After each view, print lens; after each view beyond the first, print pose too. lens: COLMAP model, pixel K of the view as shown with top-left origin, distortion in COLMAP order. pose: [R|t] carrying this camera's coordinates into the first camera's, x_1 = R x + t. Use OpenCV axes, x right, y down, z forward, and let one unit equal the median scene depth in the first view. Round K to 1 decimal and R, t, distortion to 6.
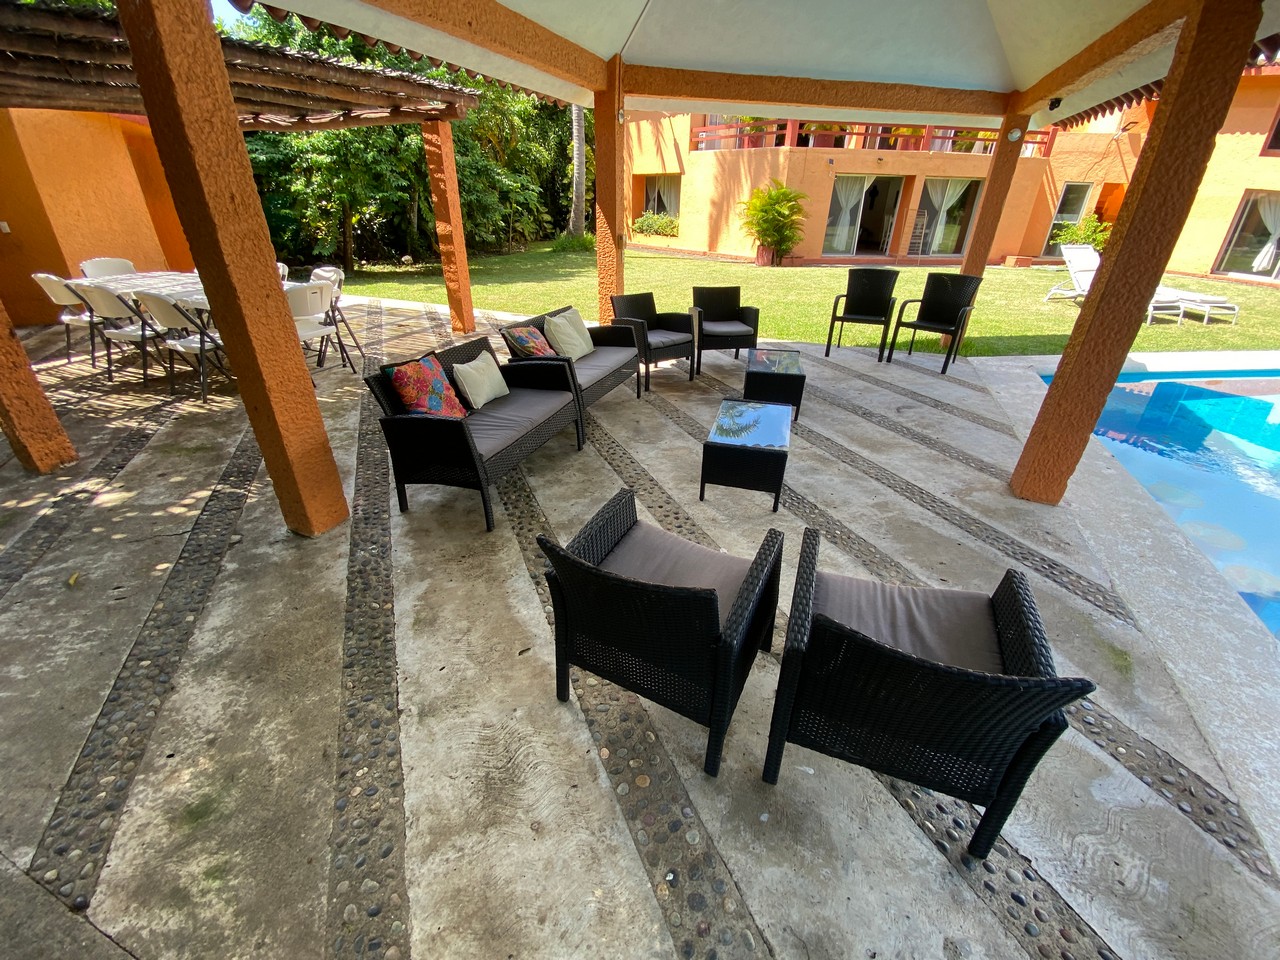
lens RADIAL K [[517.9, 0, 632.6], [0, 517.9, 480.0], [0, 0, 1]] dist [0.007270, -0.015065]
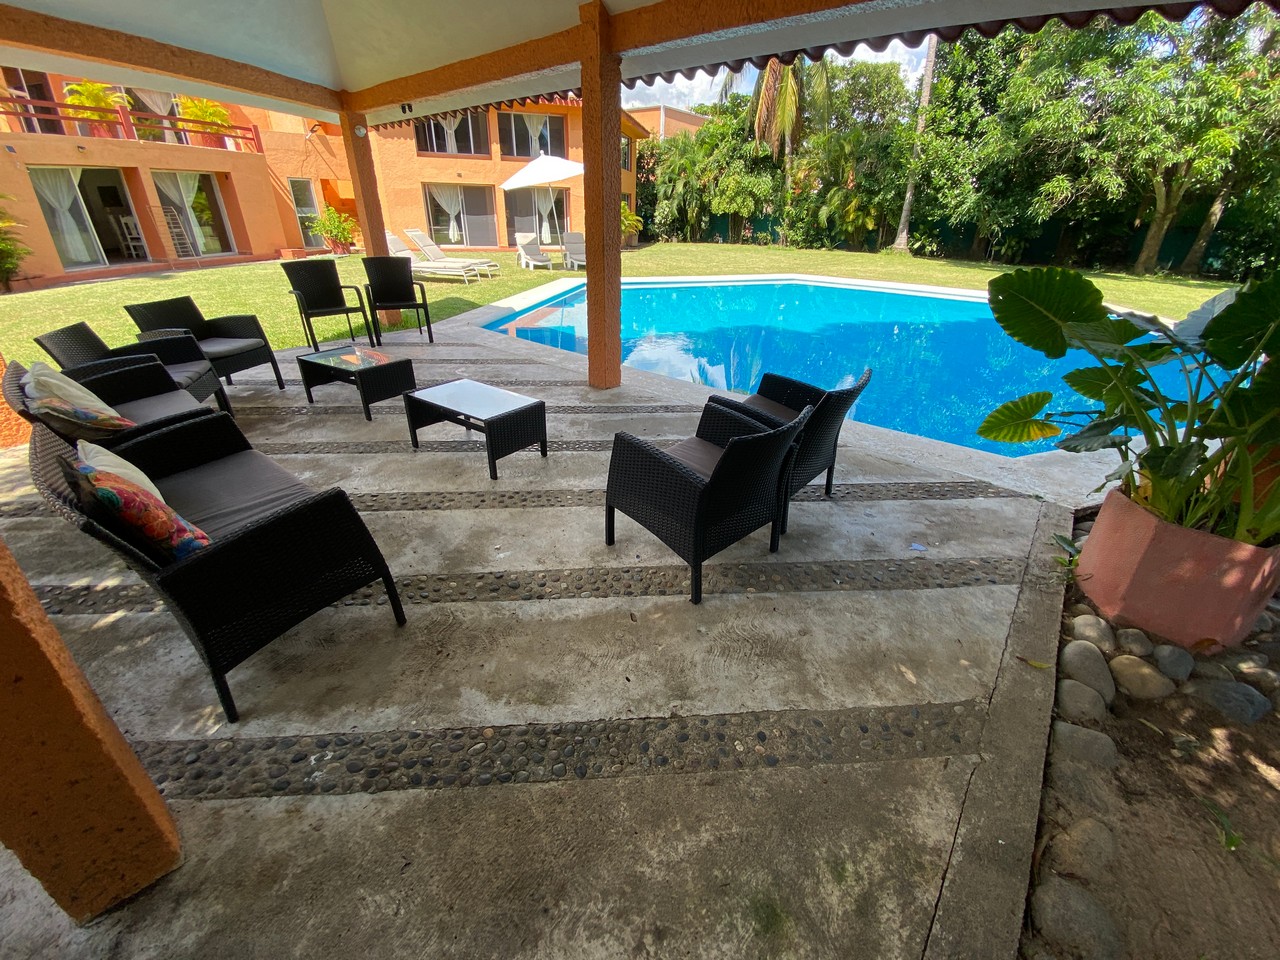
lens RADIAL K [[519.2, 0, 633.3], [0, 519.2, 481.8], [0, 0, 1]] dist [0.019765, -0.019619]
pose [[0.334464, -0.440647, 0.833045, -0.376868], [0.438681, 0.855142, 0.276207, -0.072536], [-0.834082, 0.273060, 0.479318, 0.173972]]
